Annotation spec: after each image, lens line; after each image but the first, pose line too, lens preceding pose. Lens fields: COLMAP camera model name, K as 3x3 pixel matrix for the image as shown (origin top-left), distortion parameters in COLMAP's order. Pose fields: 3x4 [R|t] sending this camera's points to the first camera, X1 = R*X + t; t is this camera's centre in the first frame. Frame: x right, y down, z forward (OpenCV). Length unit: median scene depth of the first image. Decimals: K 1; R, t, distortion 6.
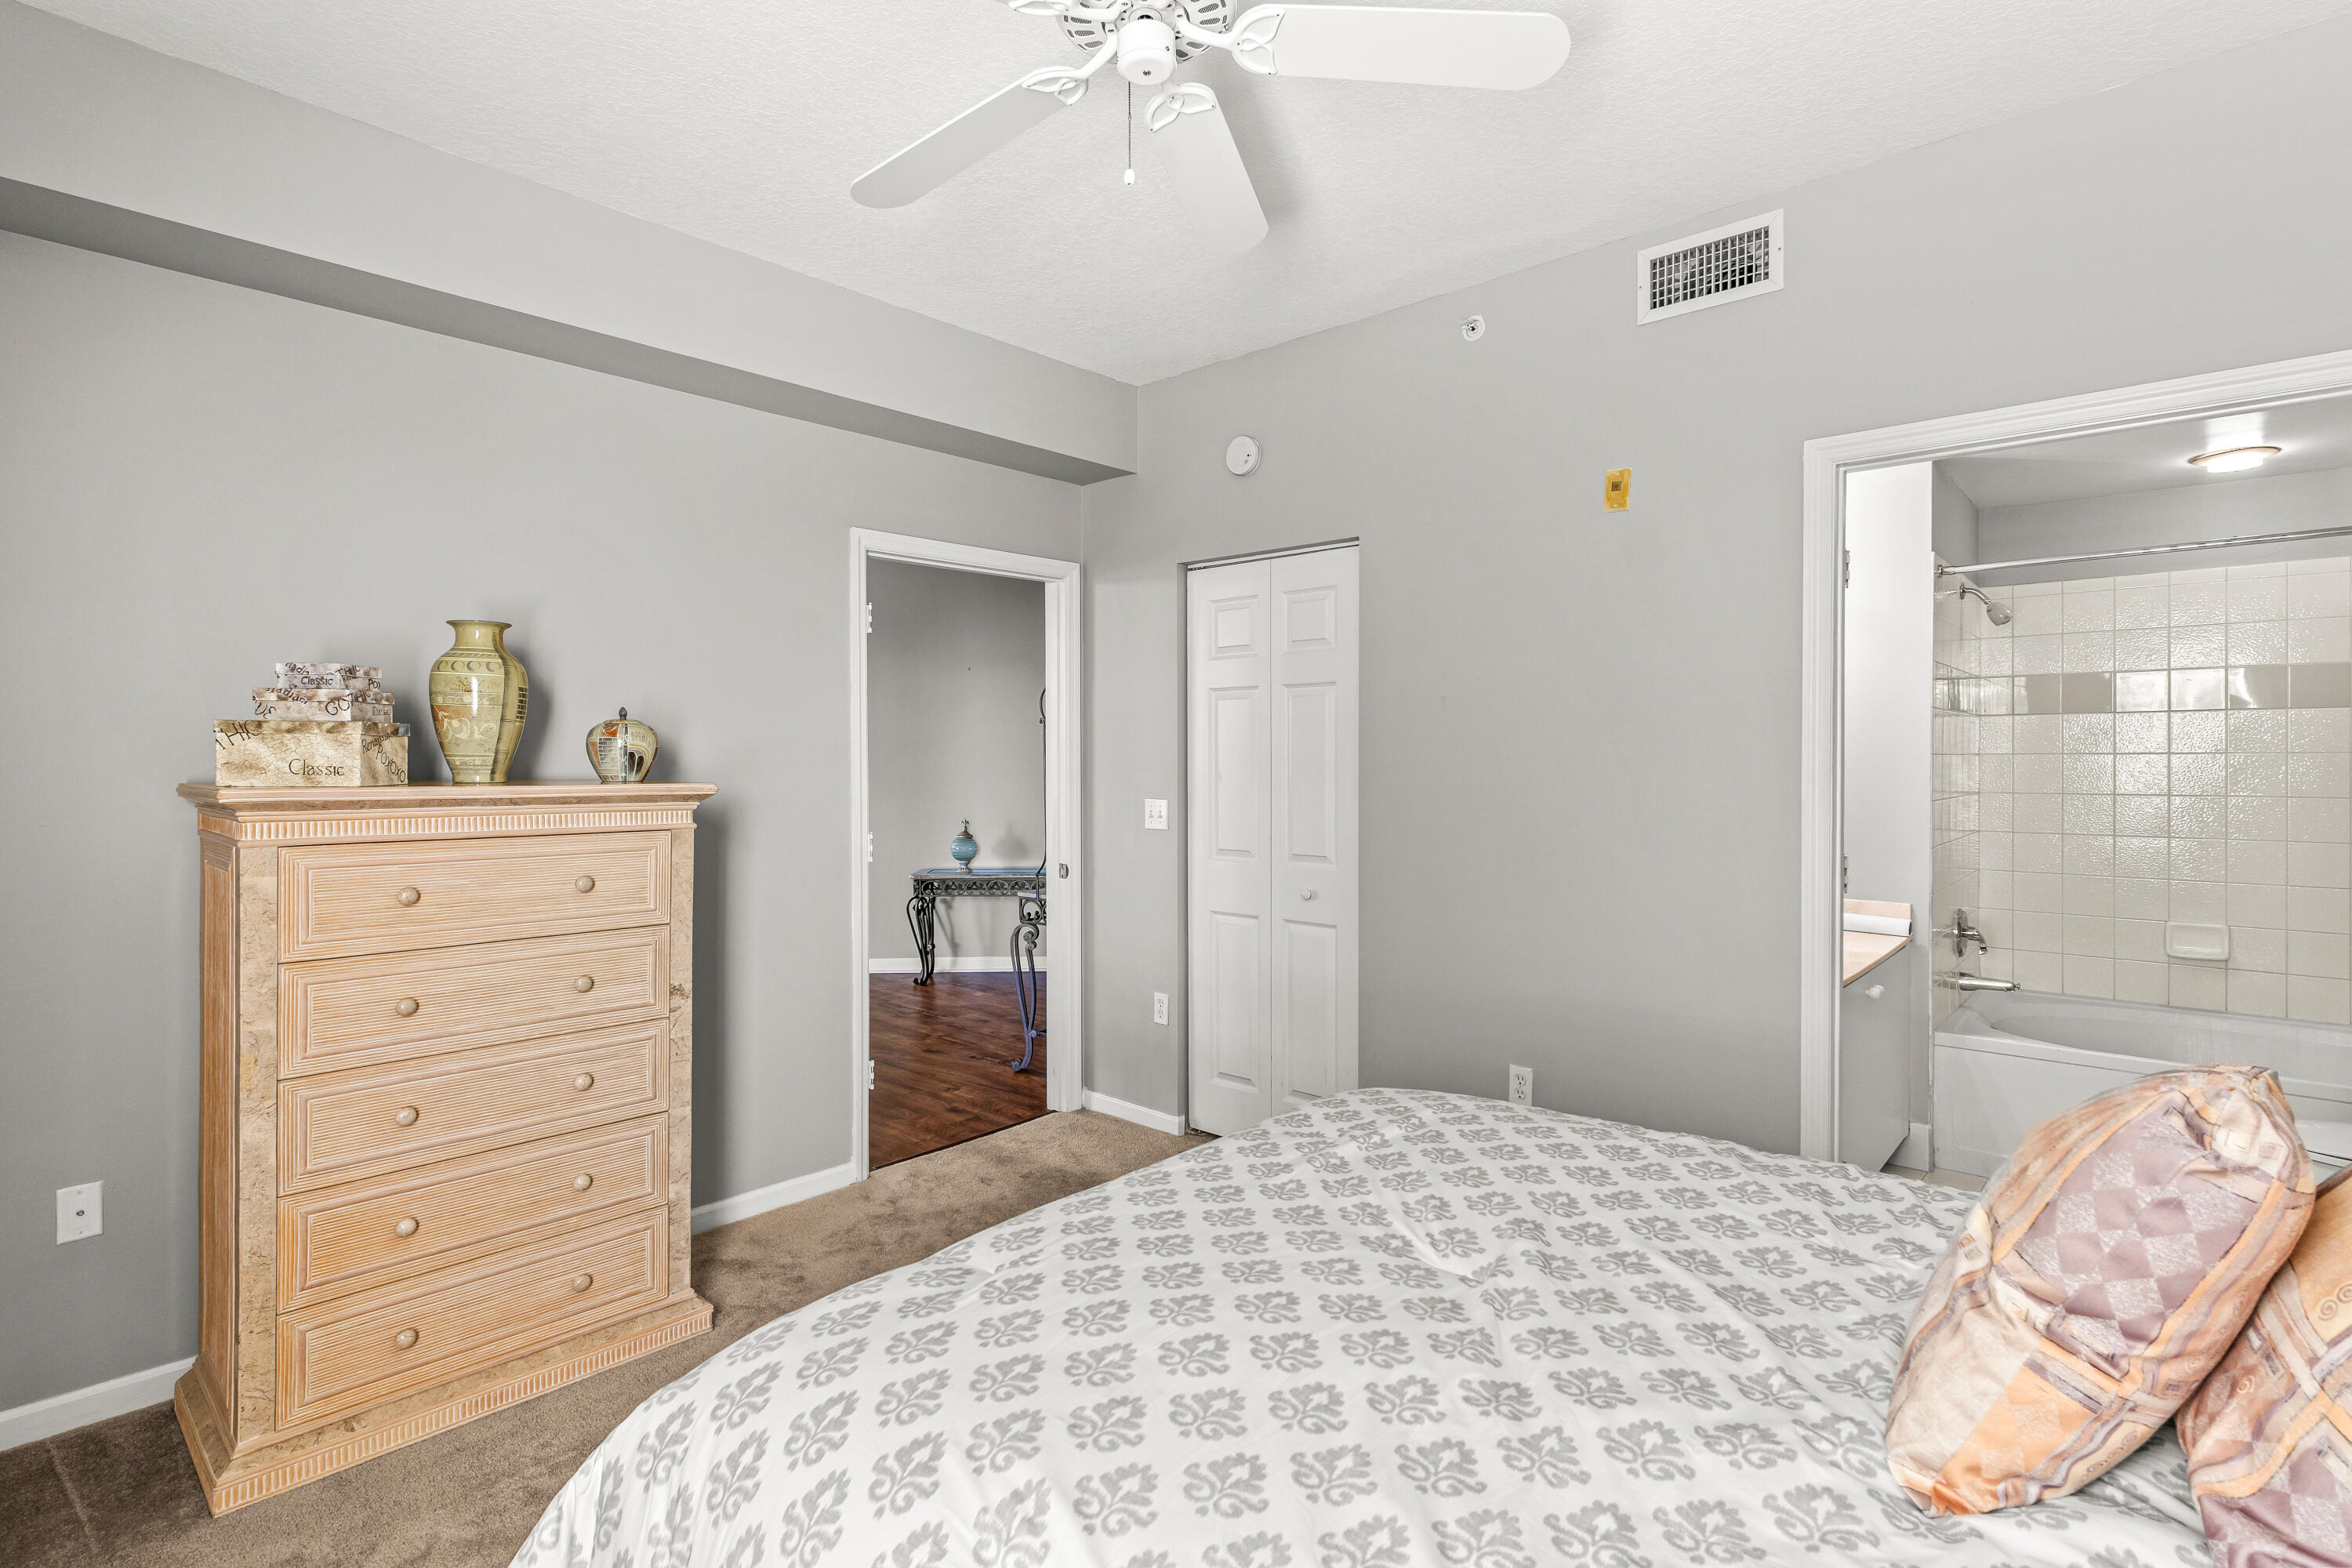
lens RADIAL K [[1124.1, 0, 1177.6], [0, 1124.1, 773.5], [0, 0, 1]] dist [0.007937, -0.001422]
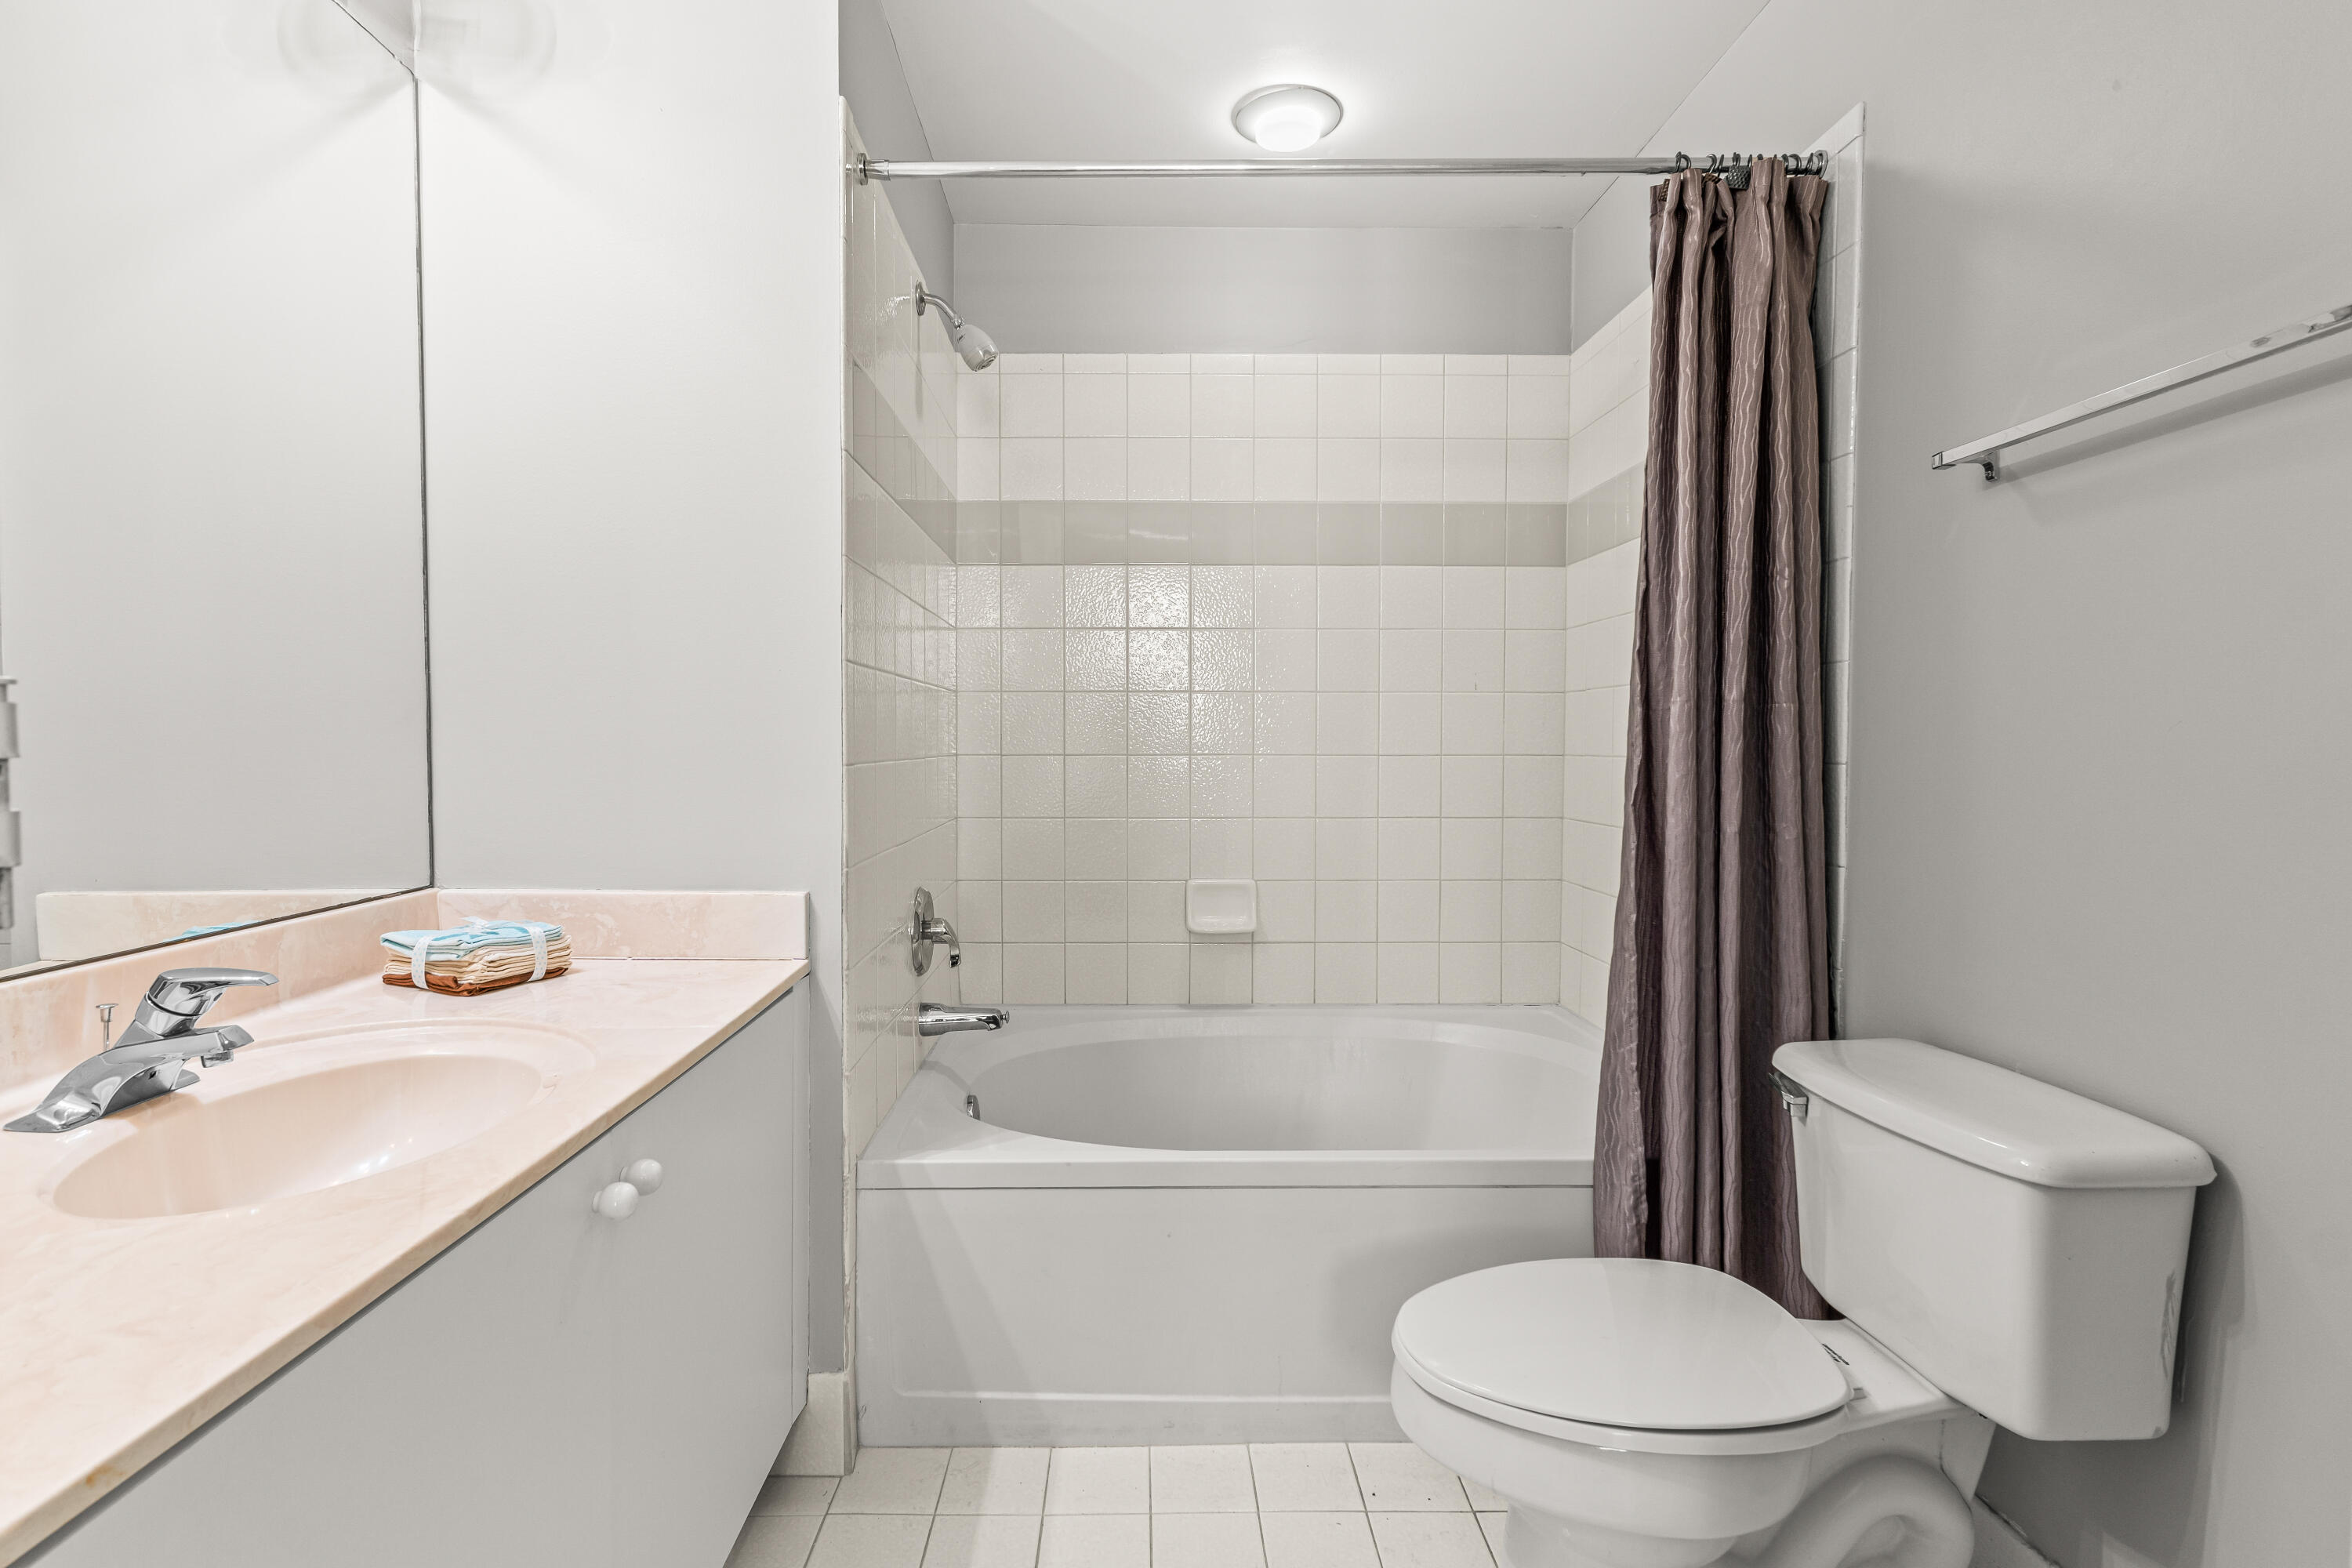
lens RADIAL K [[1124.1, 0, 1169.2], [0, 1124.1, 772.0], [0, 0, 1]] dist [0.007937, -0.001422]
pose [[0.716266, -0.010760, 0.697744, 0.407465], [0.000482, 0.999889, 0.014925, 0.056678], [-0.697827, -0.010354, 0.716191, 0.535781]]
